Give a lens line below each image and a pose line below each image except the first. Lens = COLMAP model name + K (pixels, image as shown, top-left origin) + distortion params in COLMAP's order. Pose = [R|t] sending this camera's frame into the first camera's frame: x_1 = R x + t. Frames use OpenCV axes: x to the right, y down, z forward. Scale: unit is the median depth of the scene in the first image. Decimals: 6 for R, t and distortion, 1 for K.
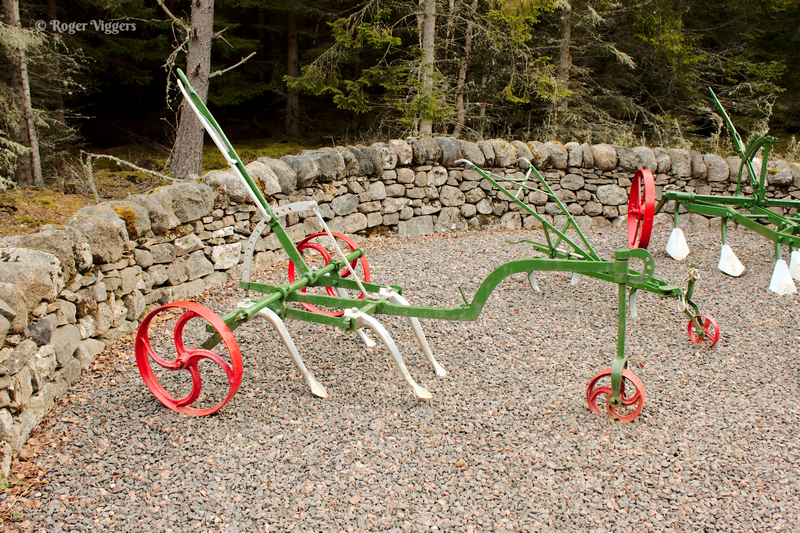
lens RADIAL K [[1679.6, 0, 400.0], [0, 1679.6, 266.5], [0, 0, 1]] dist [0.030588, 0.136527]
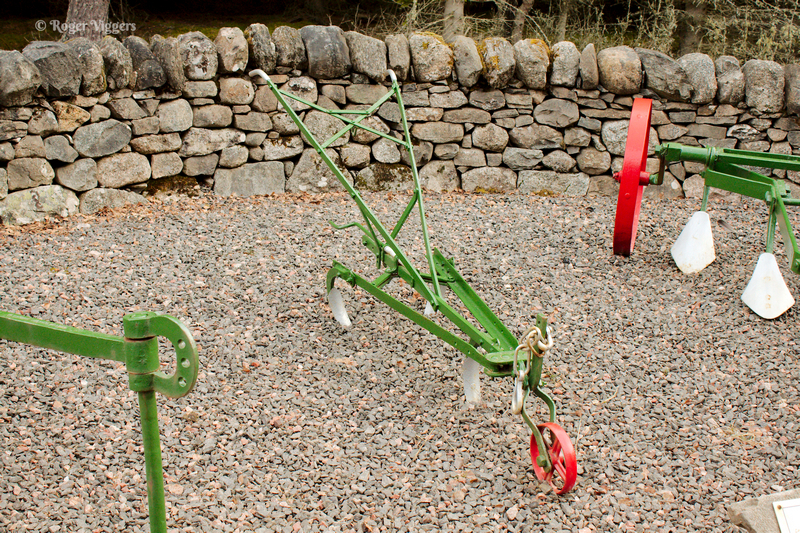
lens RADIAL K [[1679.6, 0, 400.0], [0, 1679.6, 266.5], [0, 0, 1]] dist [0.030588, 0.136527]
pose [[0.946076, 0.075253, -0.315084, 0.242290], [-0.051251, 0.995164, 0.083793, -0.044976], [0.319866, -0.063126, 0.945358, 0.460872]]
